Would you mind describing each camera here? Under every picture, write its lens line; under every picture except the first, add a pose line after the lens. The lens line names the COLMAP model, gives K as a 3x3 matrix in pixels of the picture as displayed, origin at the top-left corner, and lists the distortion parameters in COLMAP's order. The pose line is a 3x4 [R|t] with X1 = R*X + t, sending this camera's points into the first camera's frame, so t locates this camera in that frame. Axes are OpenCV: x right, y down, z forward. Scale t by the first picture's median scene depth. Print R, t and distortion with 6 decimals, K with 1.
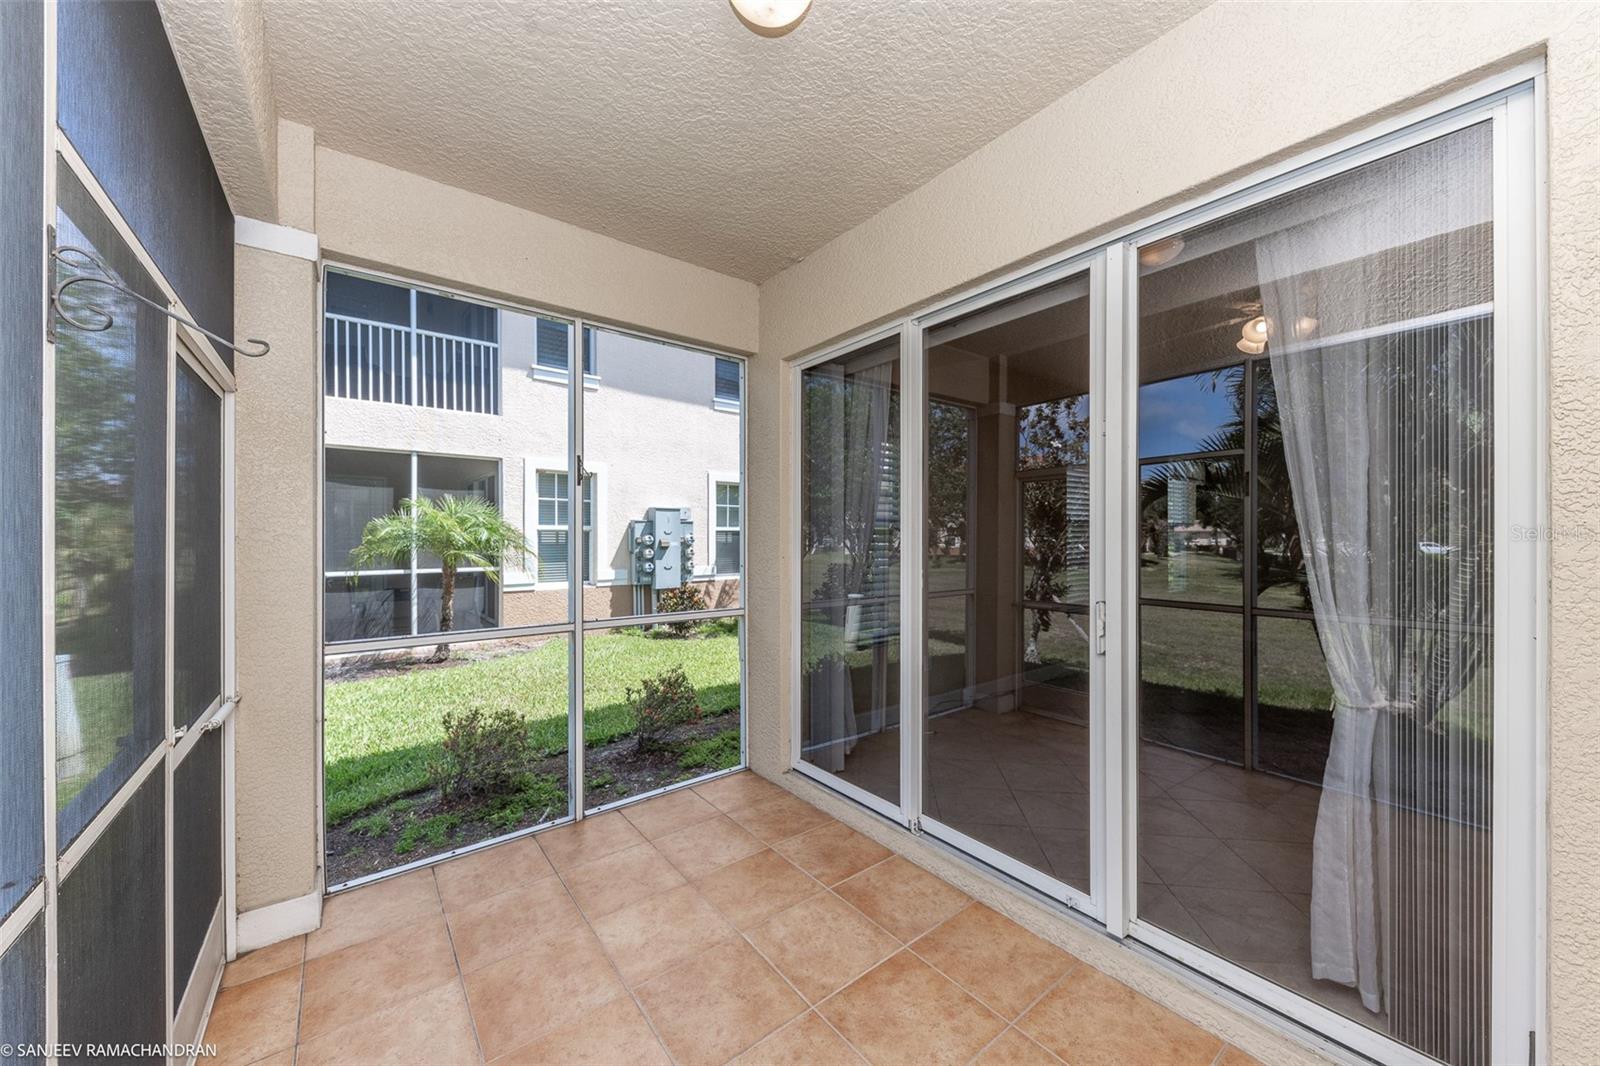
lens RADIAL K [[590.1, 0, 805.4], [0, 590.1, 536.7], [0, 0, 1]] dist [0.025143, -0.004142]
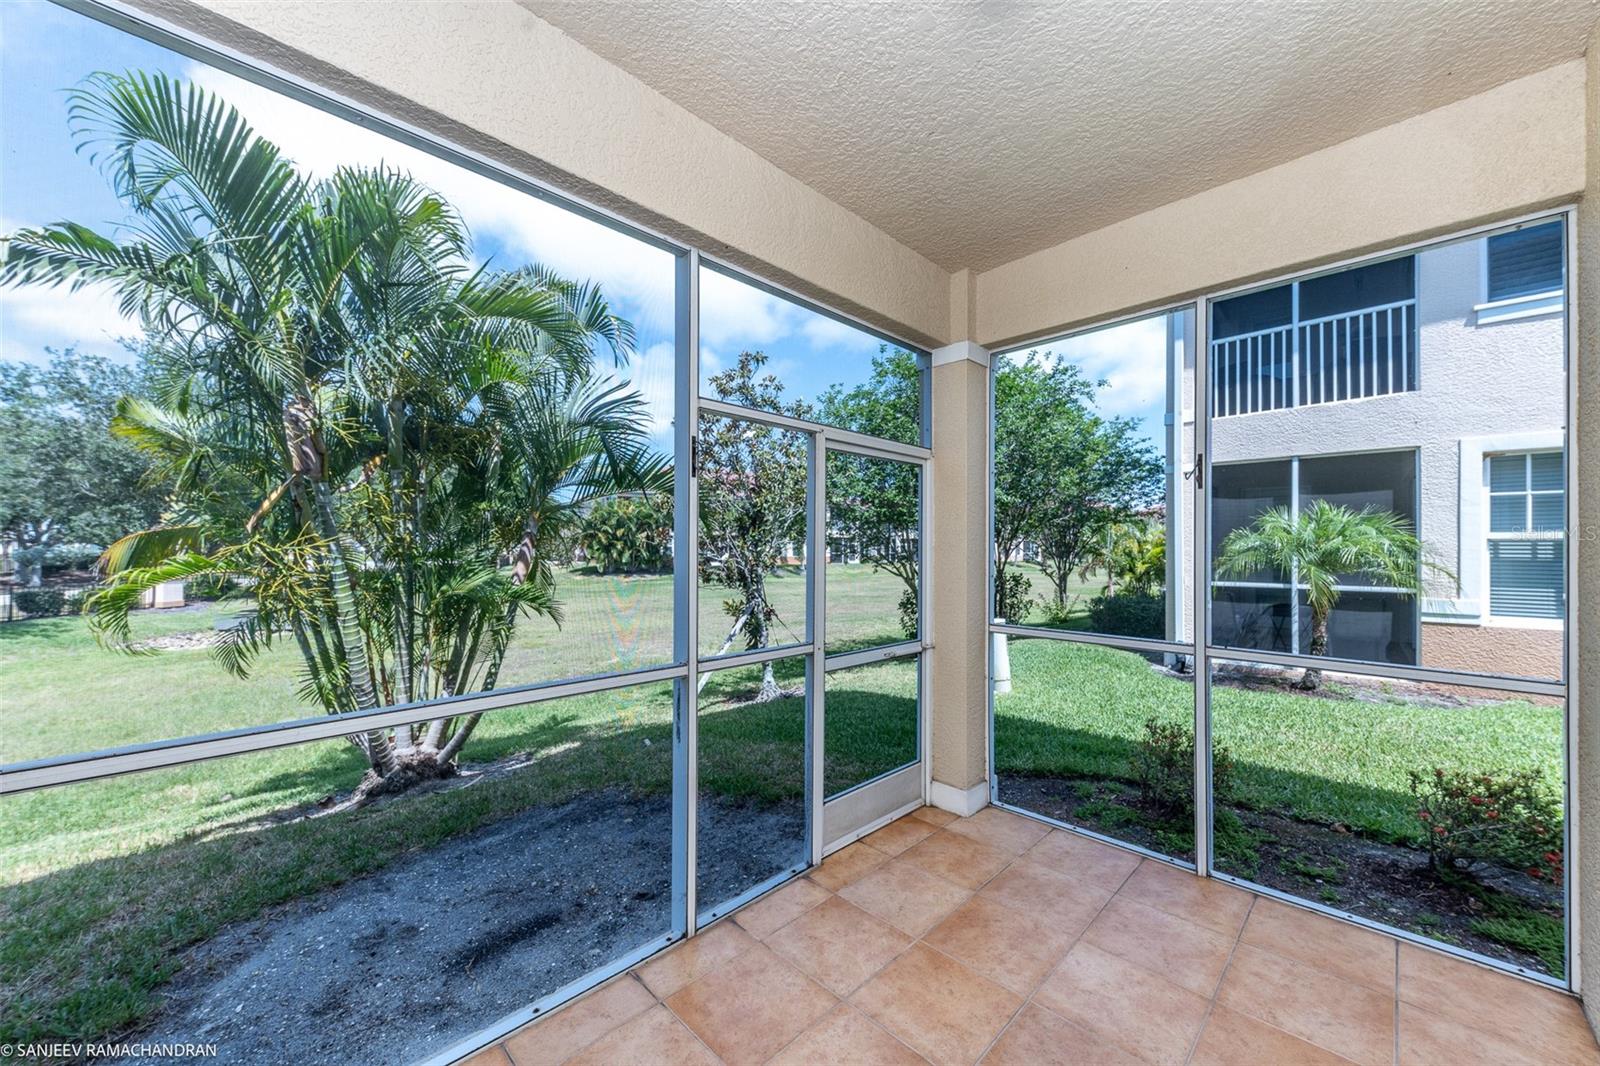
lens RADIAL K [[596.0, 0, 800.3], [0, 596.0, 546.7], [0, 0, 1]] dist [0.000252, -0.000075]
pose [[0.109619, 0.000498, -0.993974, 0.181777], [-0.003527, 0.999994, 0.000112, 0.000041], [0.993967, 0.003494, 0.109620, 0.140081]]
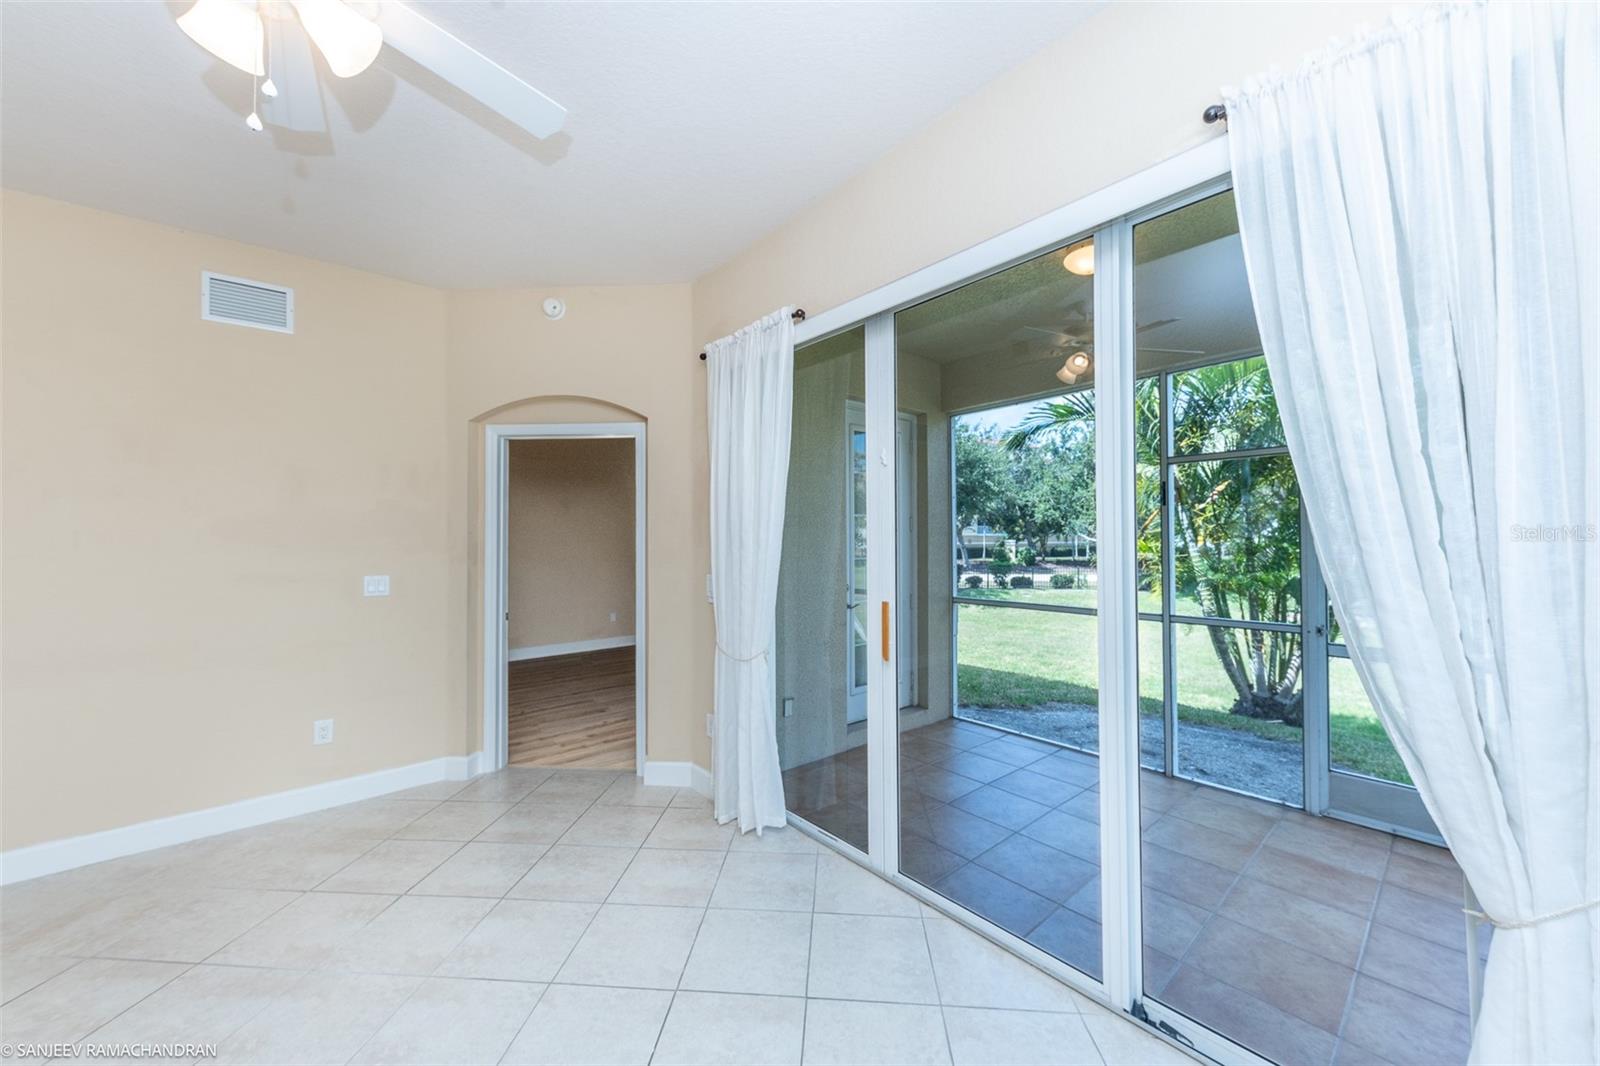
lens RADIAL K [[564.3, 0, 800.6], [0, 564.3, 536.0], [0, 0, 1]] dist [-0.000084, -0.000117]
pose [[-0.999364, 0.012000, -0.033578, 0.215890], [0.012716, 0.999694, -0.021201, -0.007857], [0.033313, -0.021614, -0.999211, 0.638819]]
